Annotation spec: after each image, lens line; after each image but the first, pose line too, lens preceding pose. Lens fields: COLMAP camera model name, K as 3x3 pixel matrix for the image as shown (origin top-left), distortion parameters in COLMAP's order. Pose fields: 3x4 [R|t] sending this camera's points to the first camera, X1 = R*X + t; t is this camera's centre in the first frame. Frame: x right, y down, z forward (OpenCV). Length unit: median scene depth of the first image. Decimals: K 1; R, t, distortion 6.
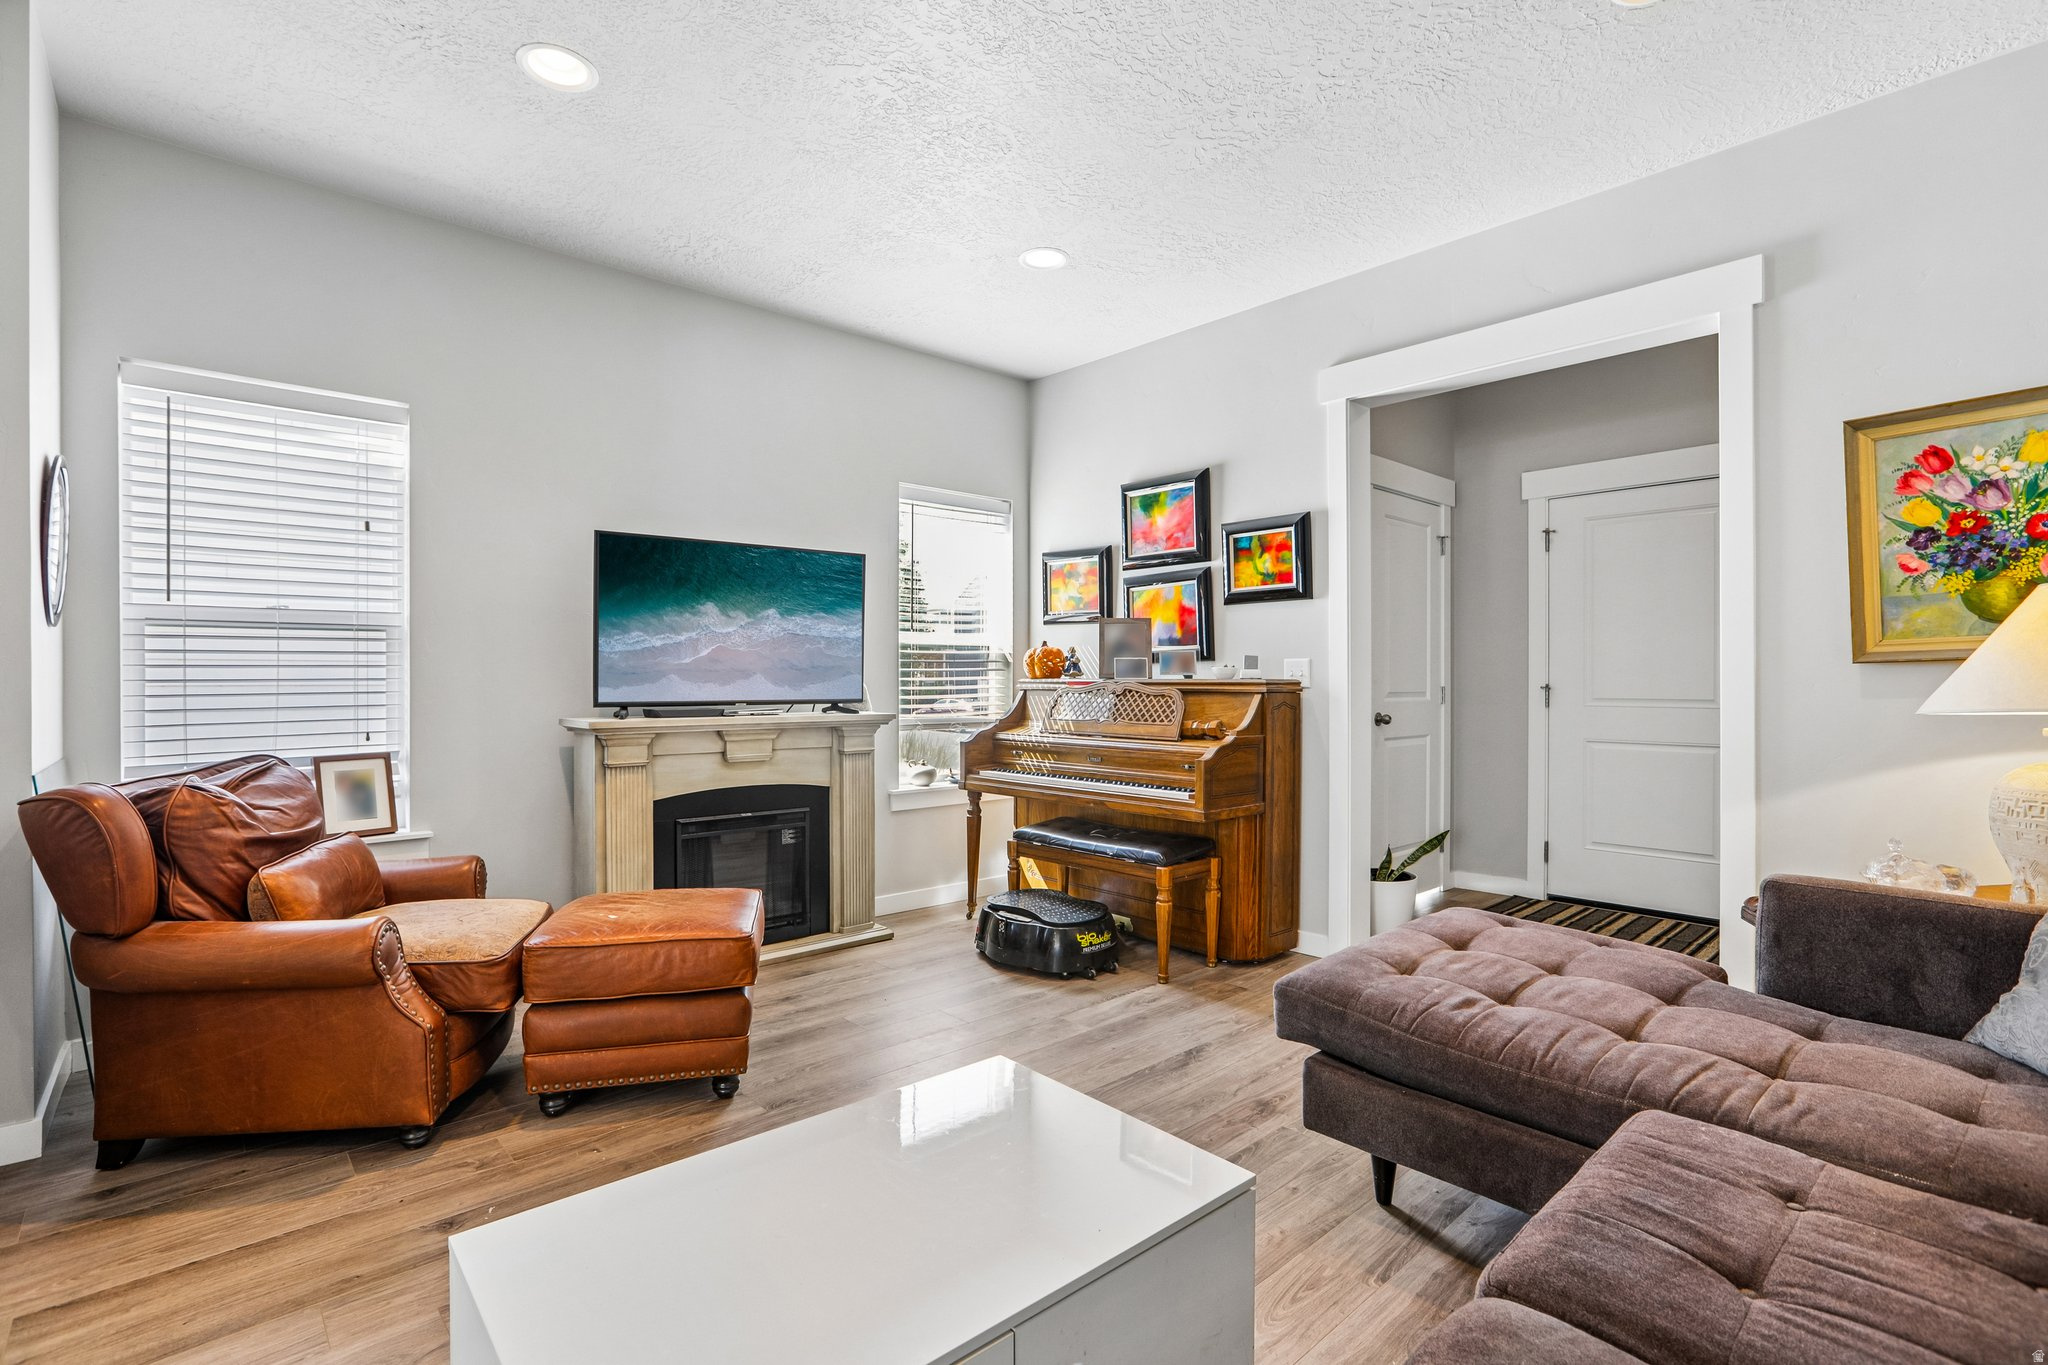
lens RADIAL K [[950.7, 0, 1028.5], [0, 950.7, 683.8], [0, 0, 1]] dist [-0.048914, 0.028915]
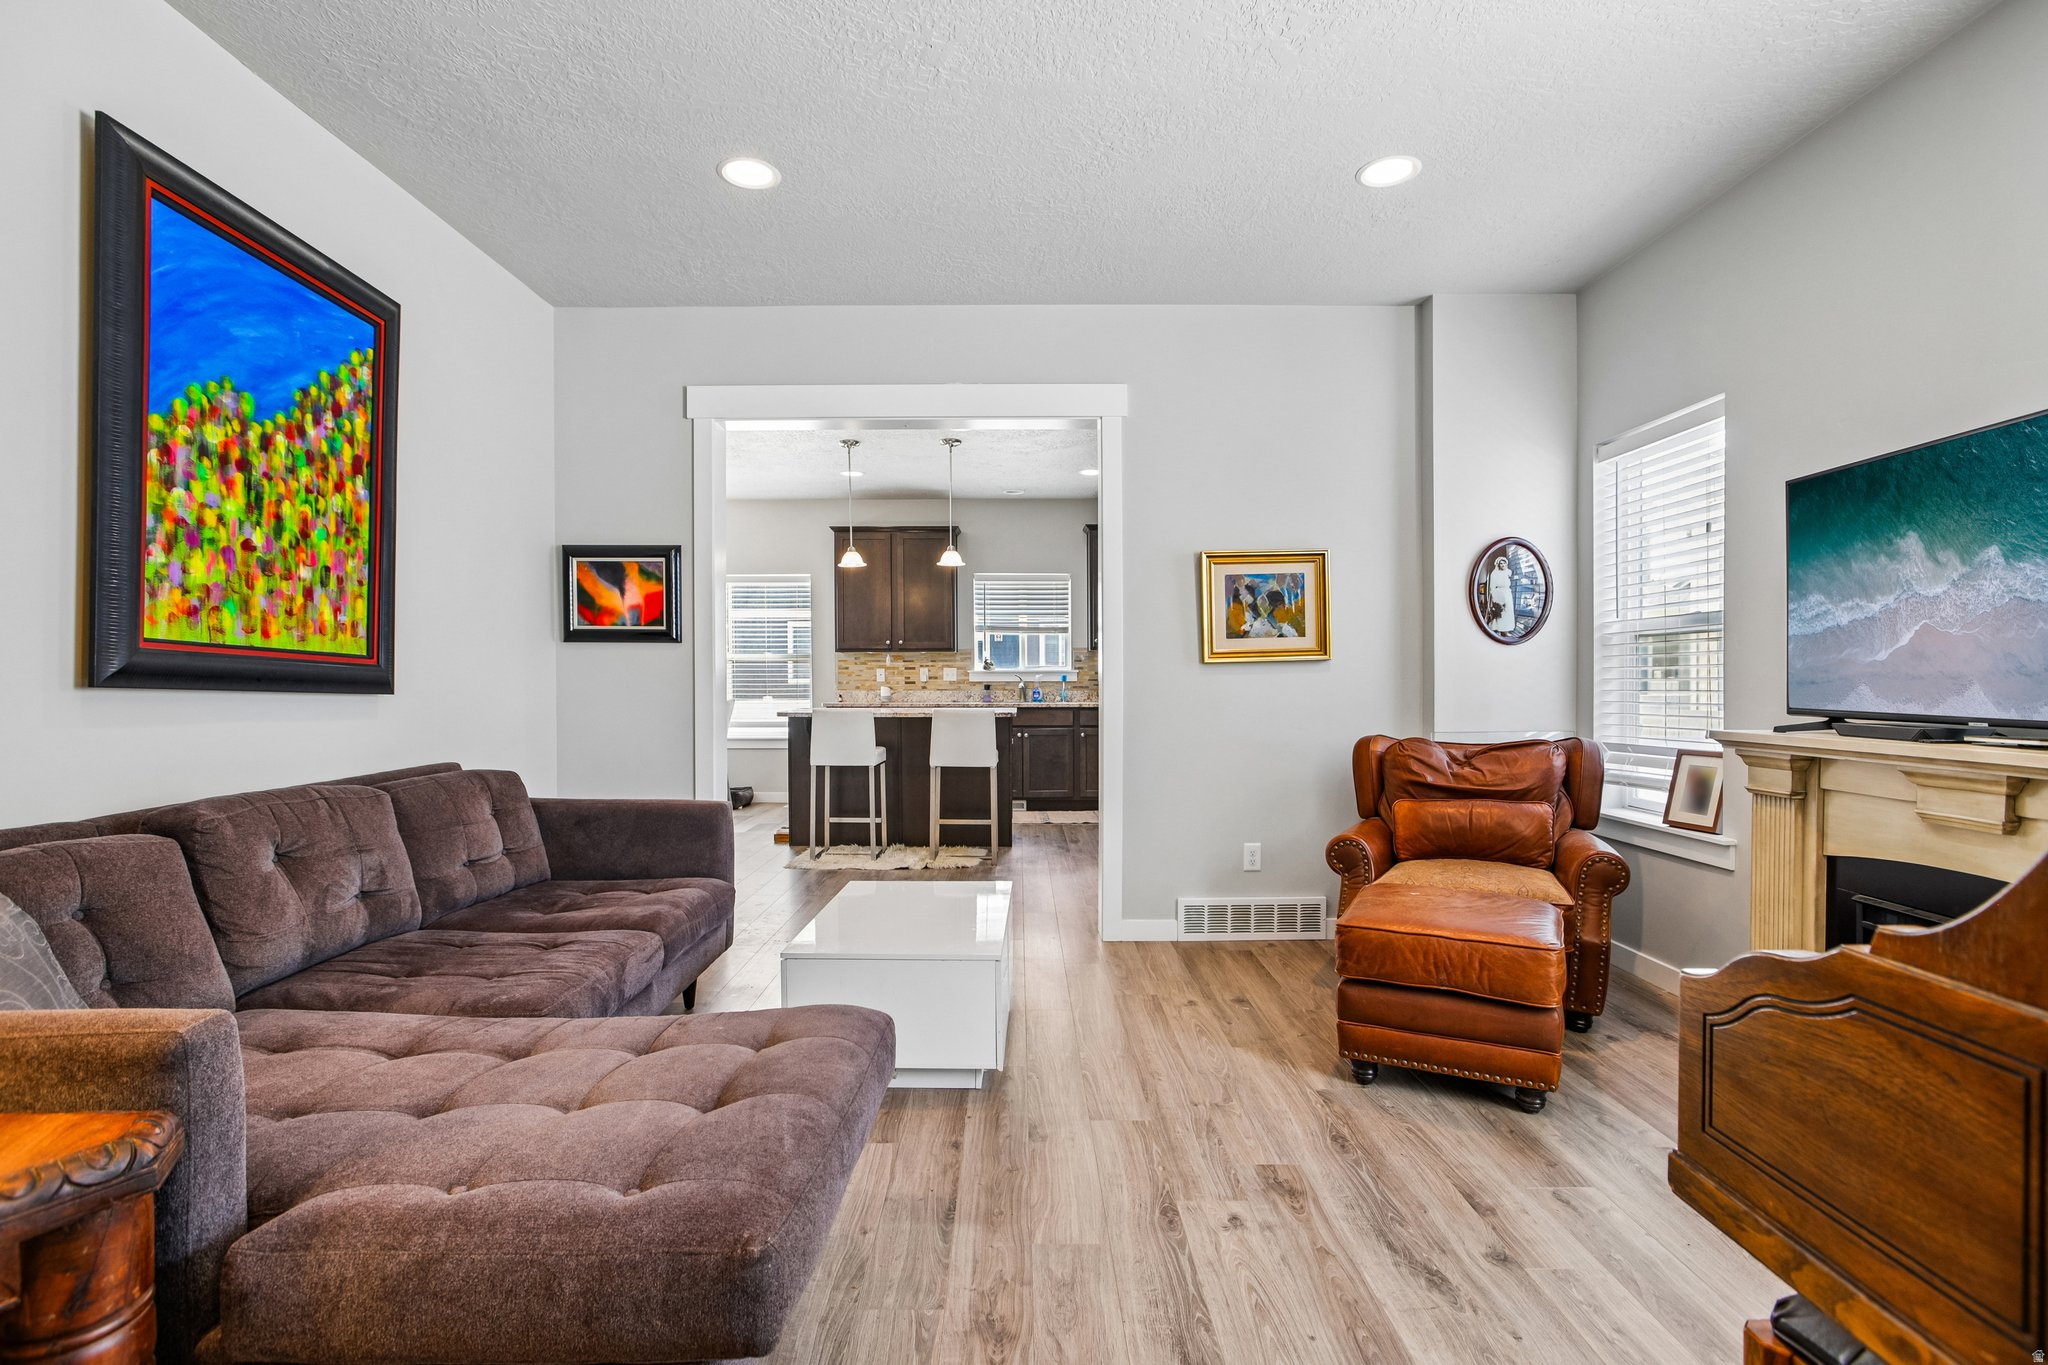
lens RADIAL K [[960.2, 0, 1020.0], [0, 960.2, 688.8], [0, 0, 1]] dist [-0.039314, 0.027514]
pose [[-0.679528, 0.009328, -0.733590, 0.475814], [0.000900, 0.999929, 0.011881, -0.000468], [0.733649, 0.007414, -0.679488, 0.926341]]
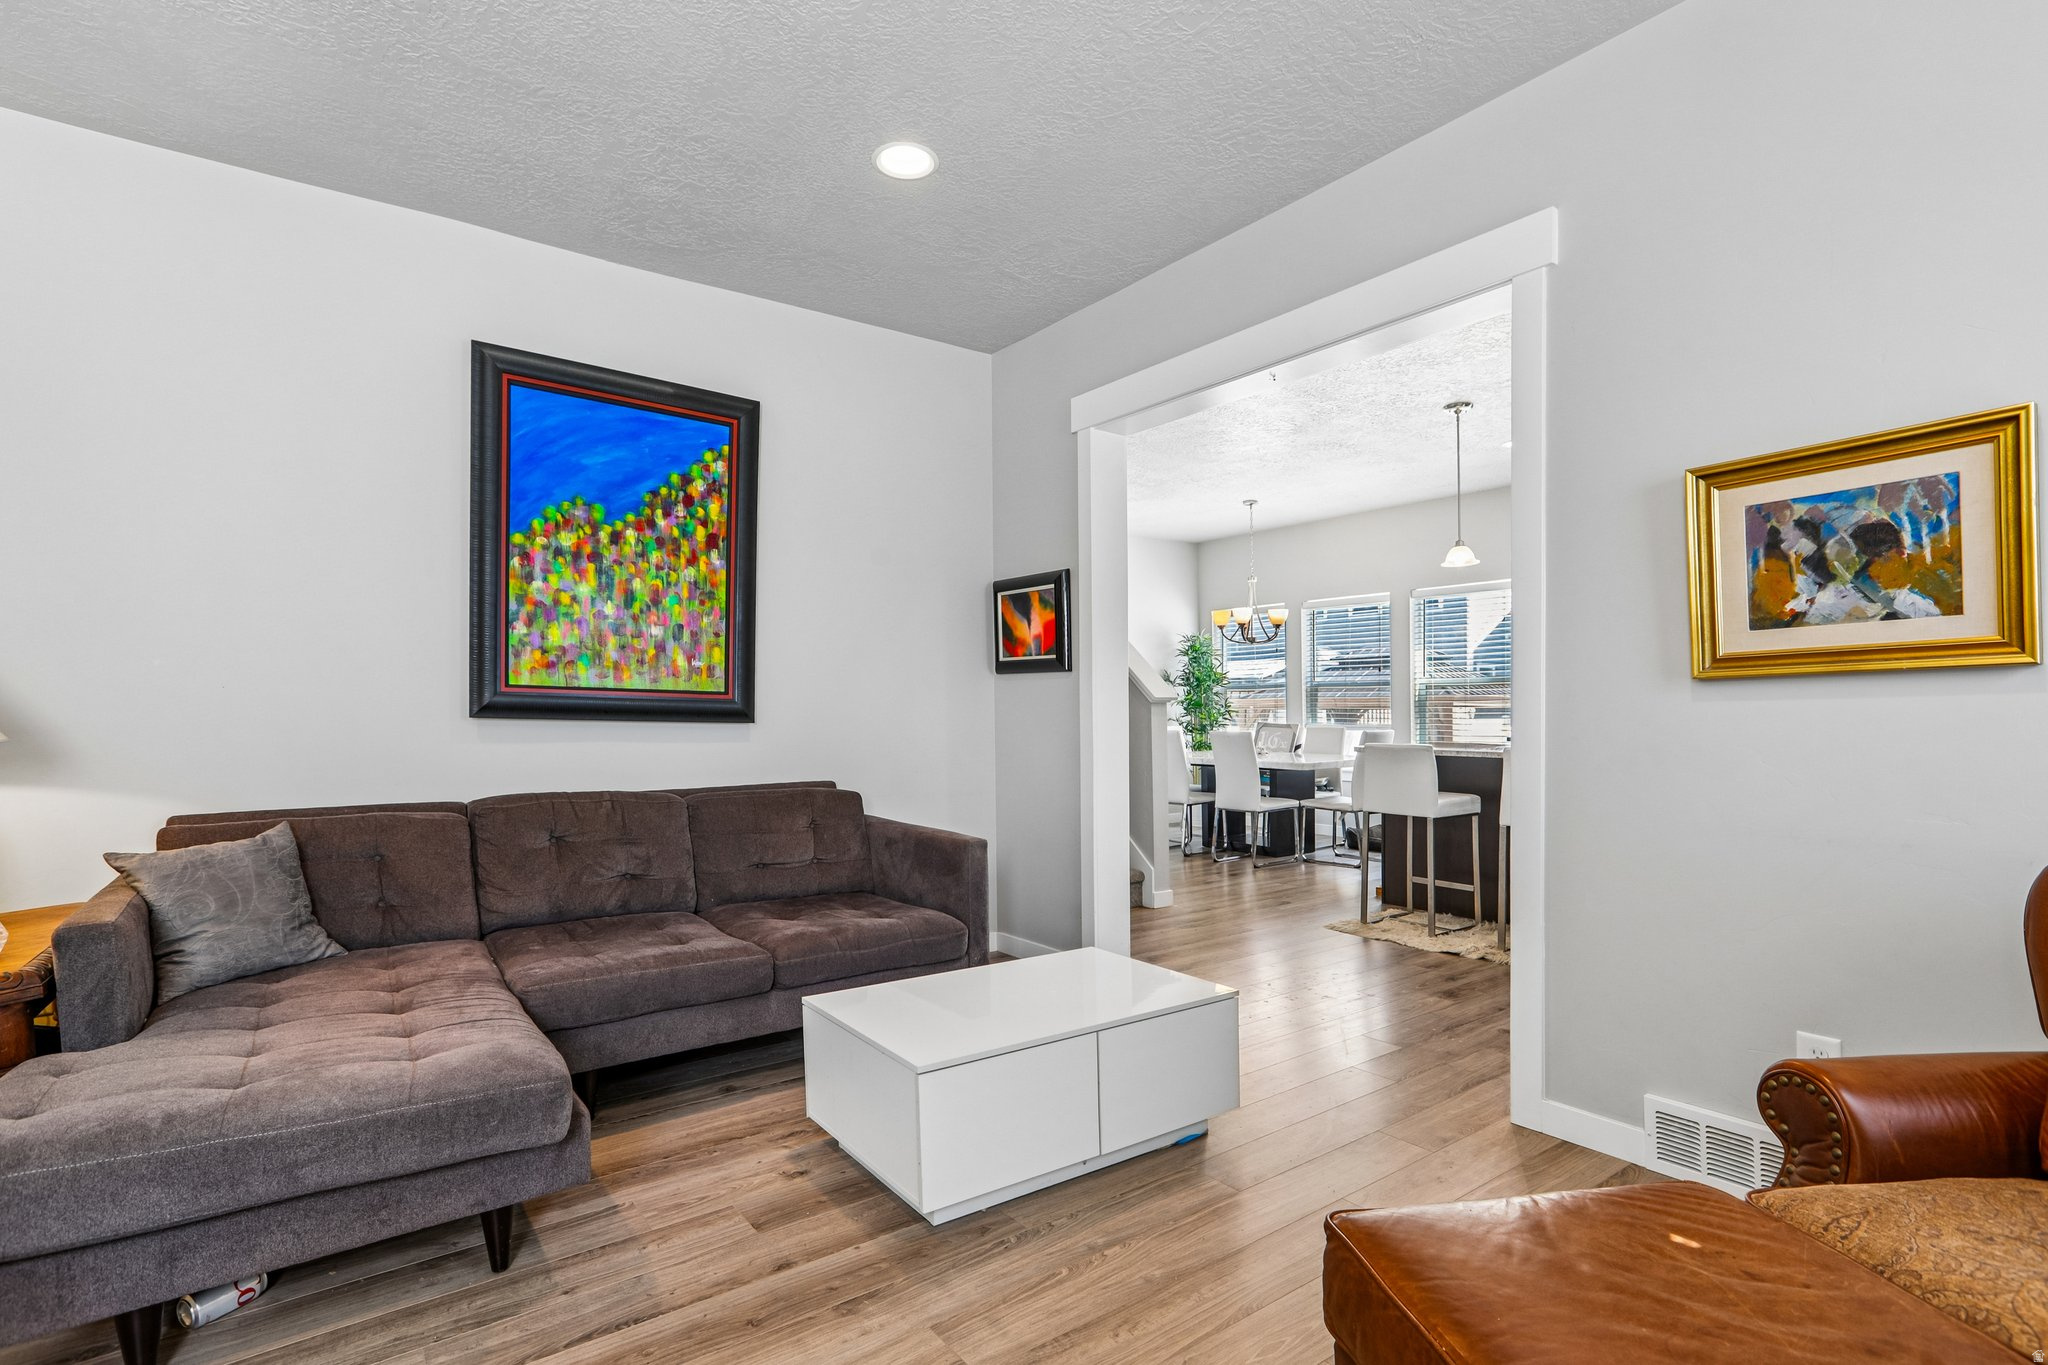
lens RADIAL K [[999.5, 0, 1024.8], [0, 999.5, 755.2], [0, 0, 1]] dist [-0.000204, 0.000425]
pose [[-0.993446, 0.000812, 0.114298, -0.131954], [0.006344, 0.998825, 0.048045, -0.001541], [-0.114124, 0.048455, -0.992284, 0.996825]]
